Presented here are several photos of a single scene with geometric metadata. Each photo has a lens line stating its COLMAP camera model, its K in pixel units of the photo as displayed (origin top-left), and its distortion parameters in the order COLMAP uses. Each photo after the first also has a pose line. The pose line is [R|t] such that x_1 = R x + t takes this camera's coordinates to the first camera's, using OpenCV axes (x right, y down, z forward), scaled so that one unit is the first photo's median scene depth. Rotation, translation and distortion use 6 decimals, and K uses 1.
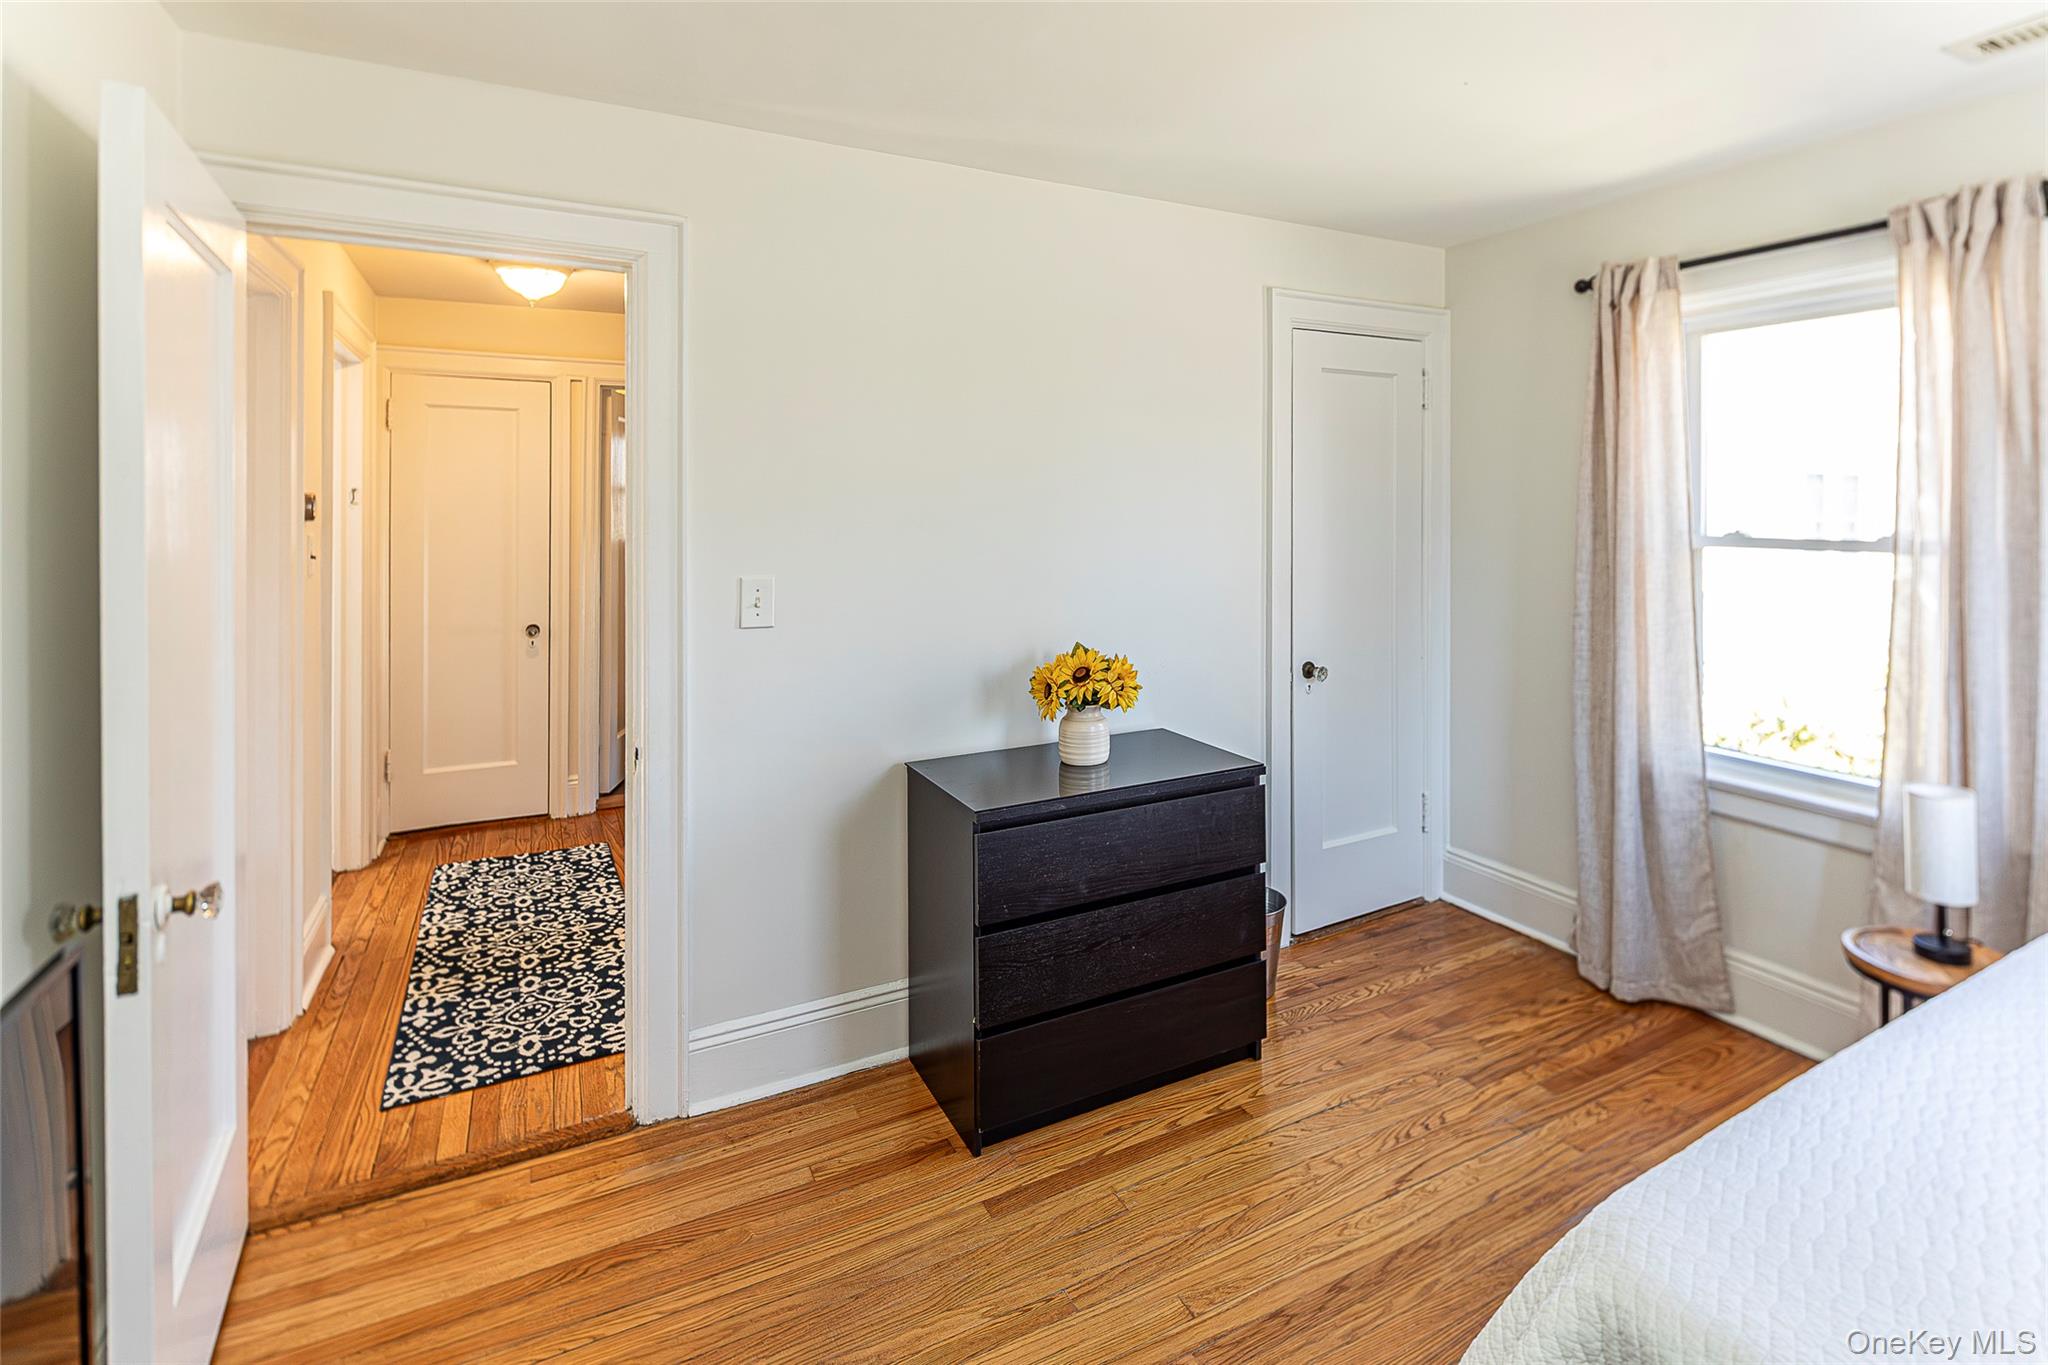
lens RADIAL K [[948.5, 0, 1057.2], [0, 948.5, 675.0], [0, 0, 1]] dist [0.004081, -0.004136]
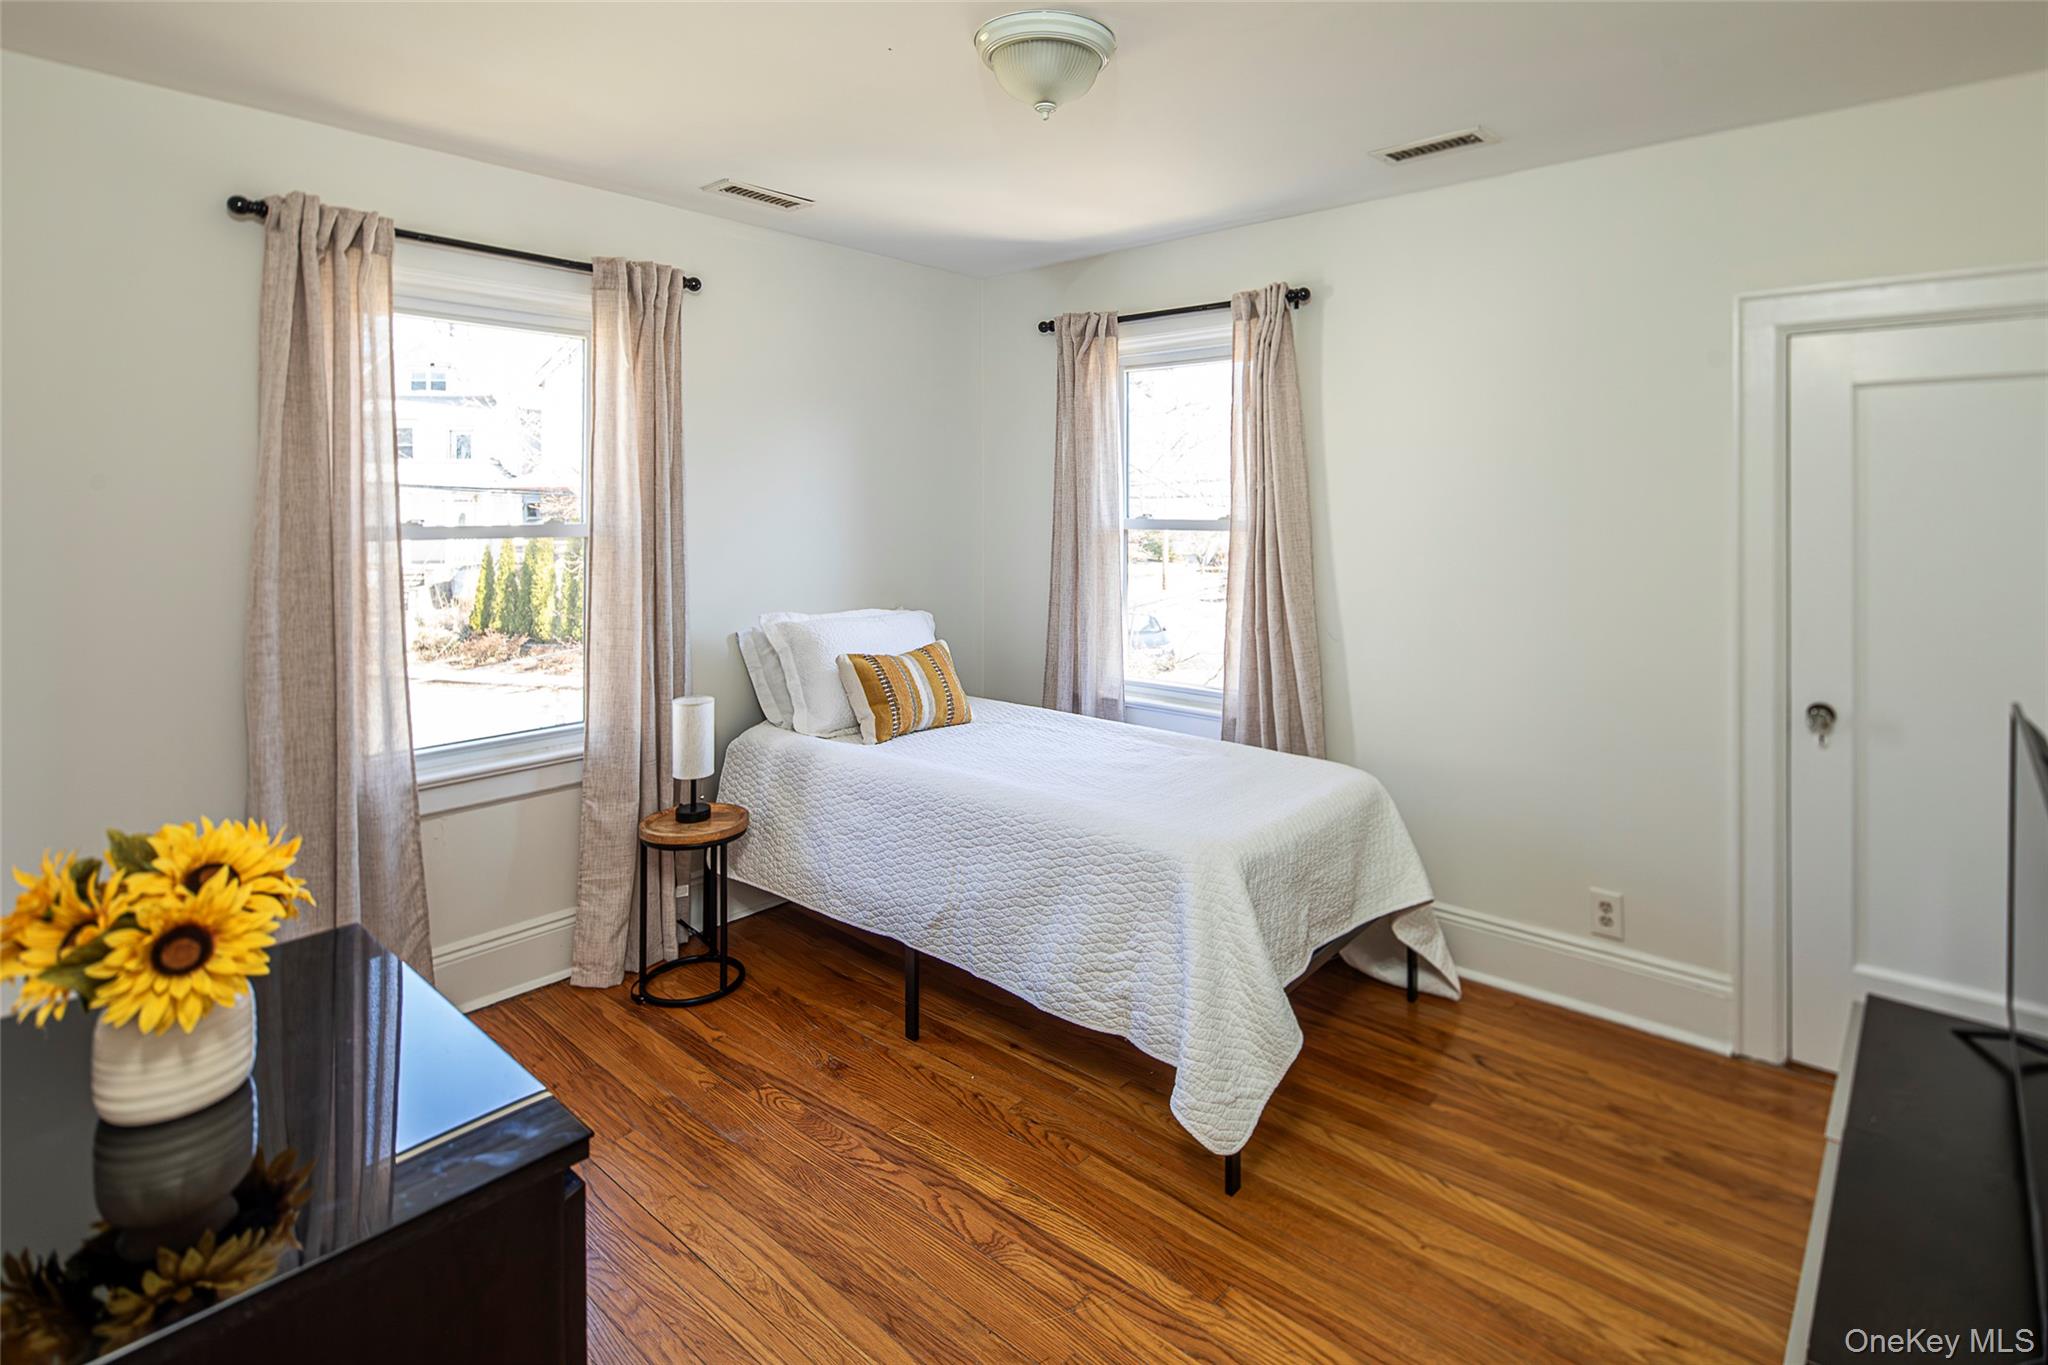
lens RADIAL K [[948.5, 0, 1057.2], [0, 948.5, 675.0], [0, 0, 1]] dist [0.004081, -0.004136]
pose [[-0.312038, -0.145794, 0.938816, -0.468217], [0.189017, 0.958875, 0.211733, -0.089466], [-0.931077, 0.243522, -0.271648, 0.734319]]
